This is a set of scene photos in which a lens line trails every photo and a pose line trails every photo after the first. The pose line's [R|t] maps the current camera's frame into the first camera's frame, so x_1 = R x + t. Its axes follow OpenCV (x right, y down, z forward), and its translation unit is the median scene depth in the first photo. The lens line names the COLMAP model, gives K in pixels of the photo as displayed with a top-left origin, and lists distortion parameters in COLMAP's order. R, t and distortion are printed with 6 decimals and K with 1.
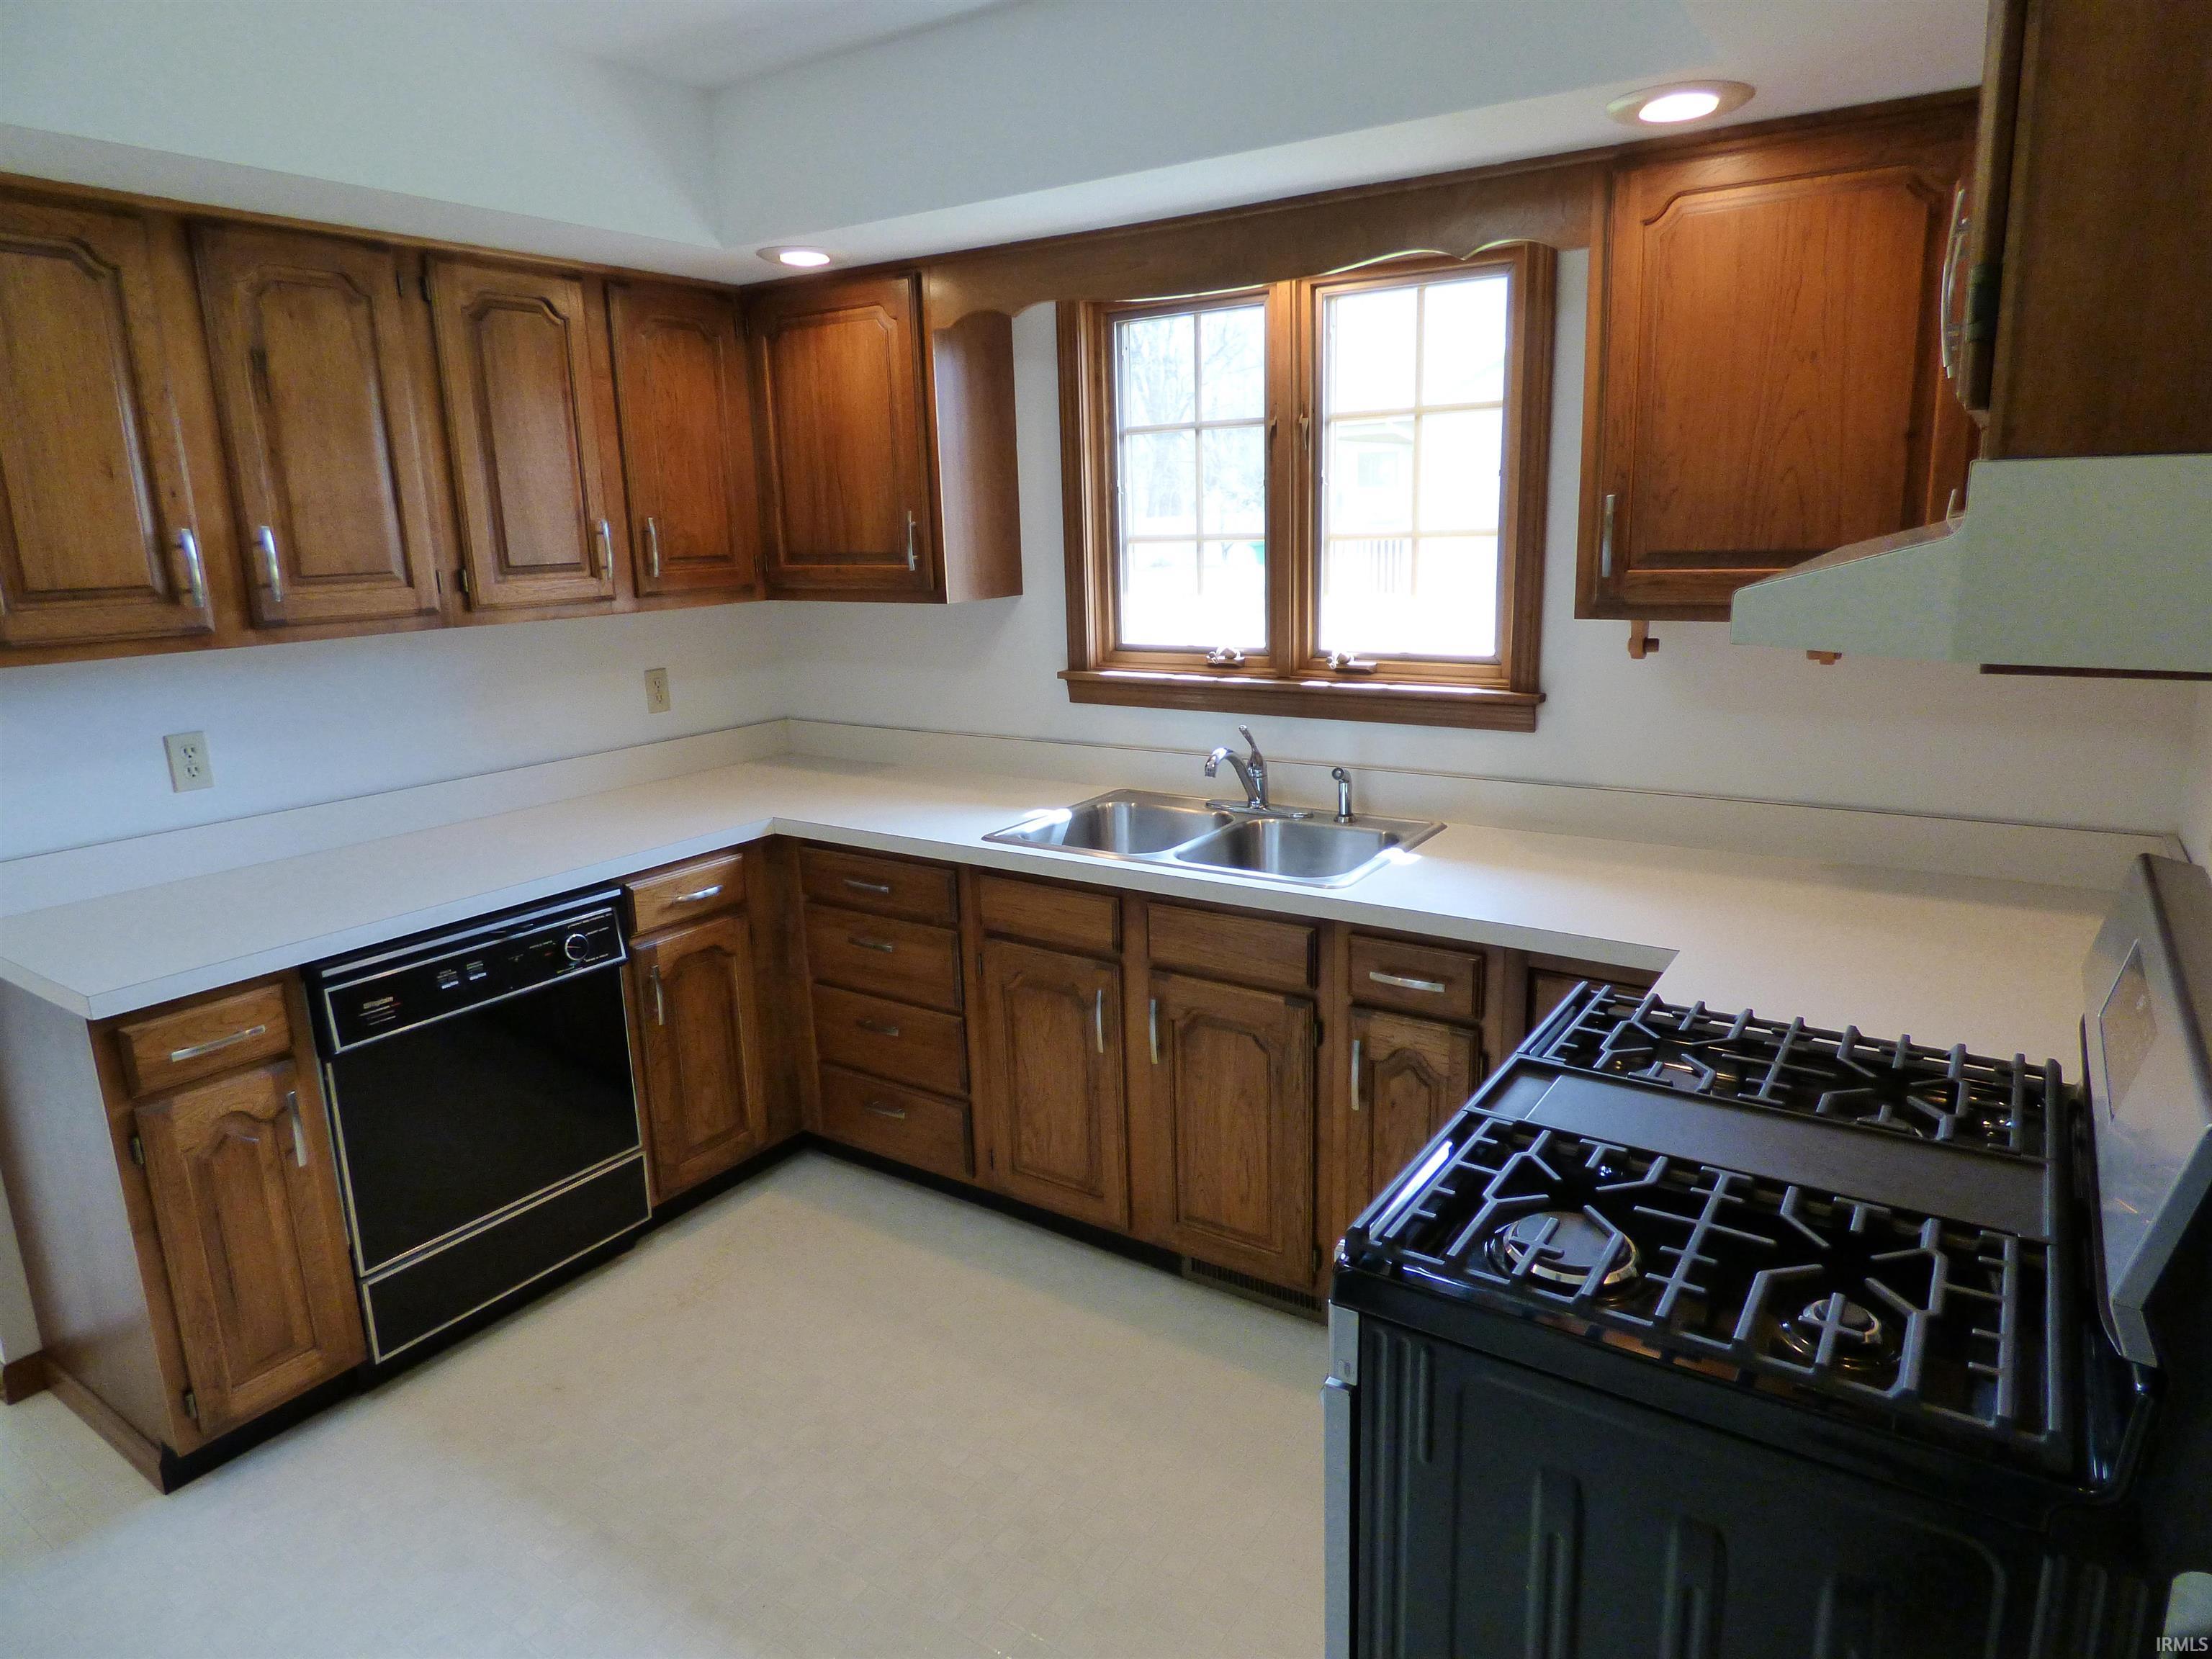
lens RADIAL K [[1335.8, 0, 1092.9], [0, 1335.8, 815.4], [0, 0, 1]] dist [-0.000437, -0.001283]
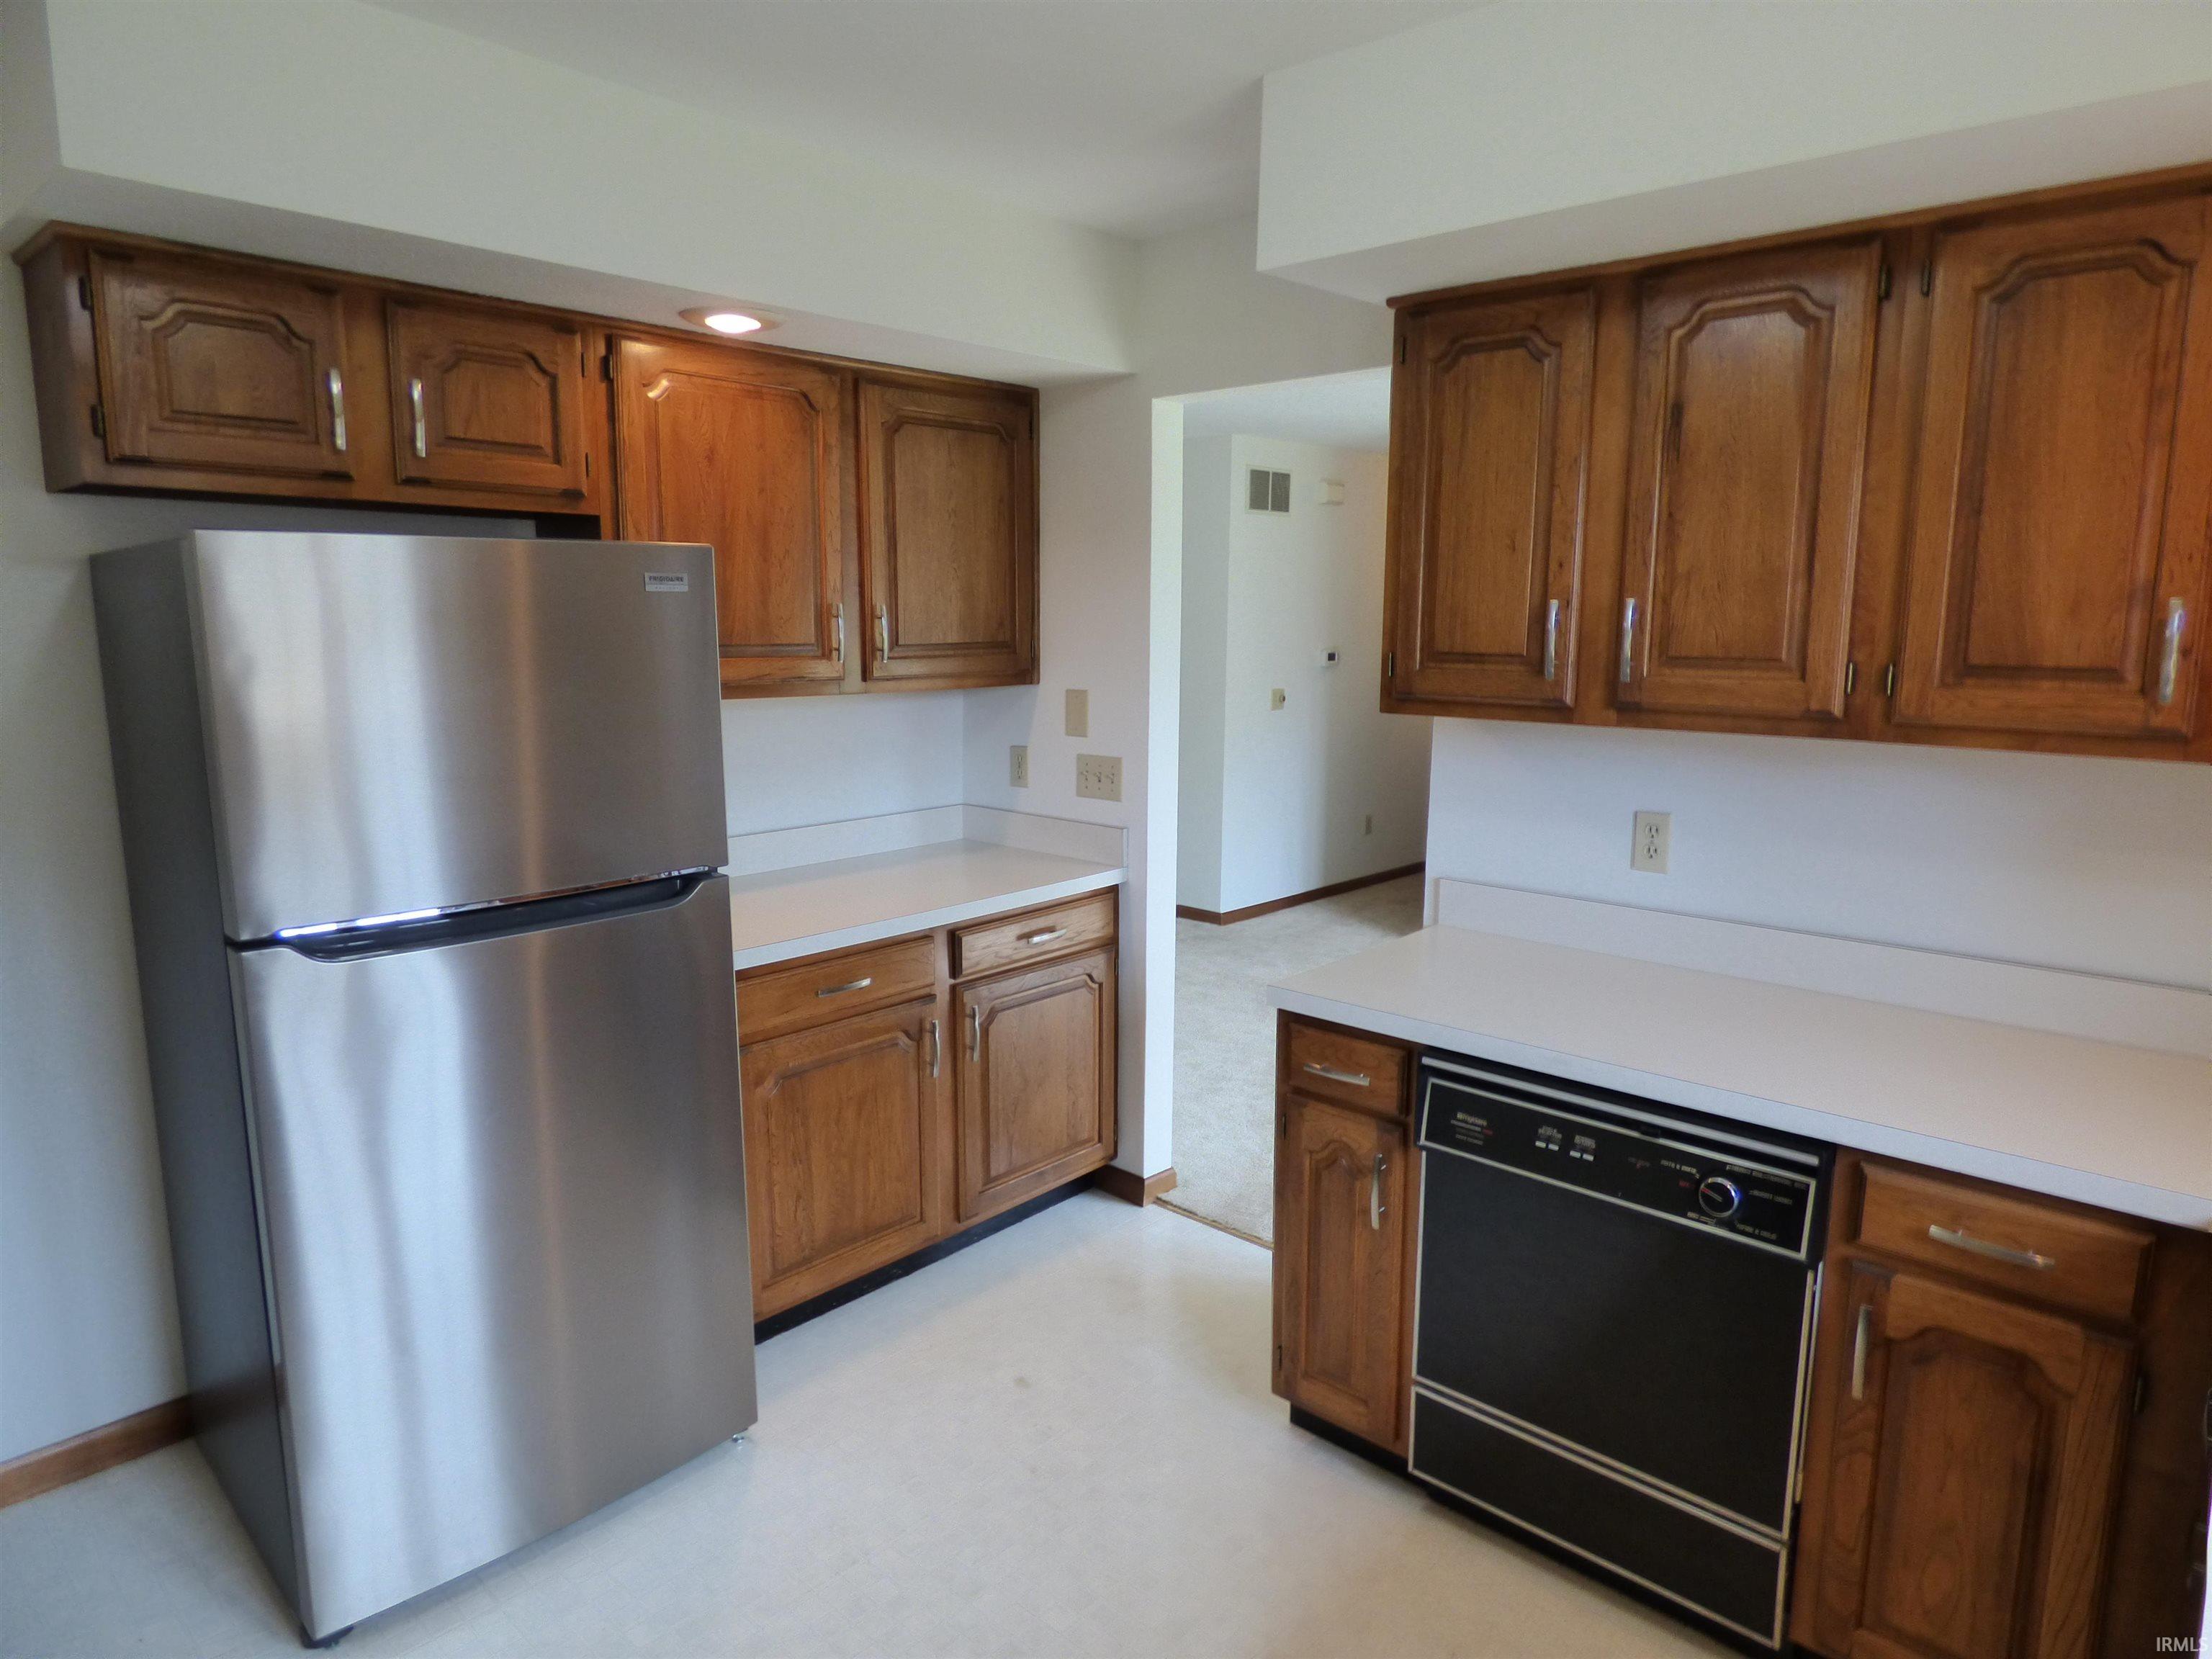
lens RADIAL K [[1389.7, 0, 1106.0], [0, 1389.7, 829.5], [0, 0, 1]] dist [-0.001557, -0.001564]
pose [[-0.153751, 0.180644, -0.971457, 0.336187], [-0.215873, 0.953257, 0.211425, -0.168964], [0.964241, 0.242218, -0.107568, 0.706780]]
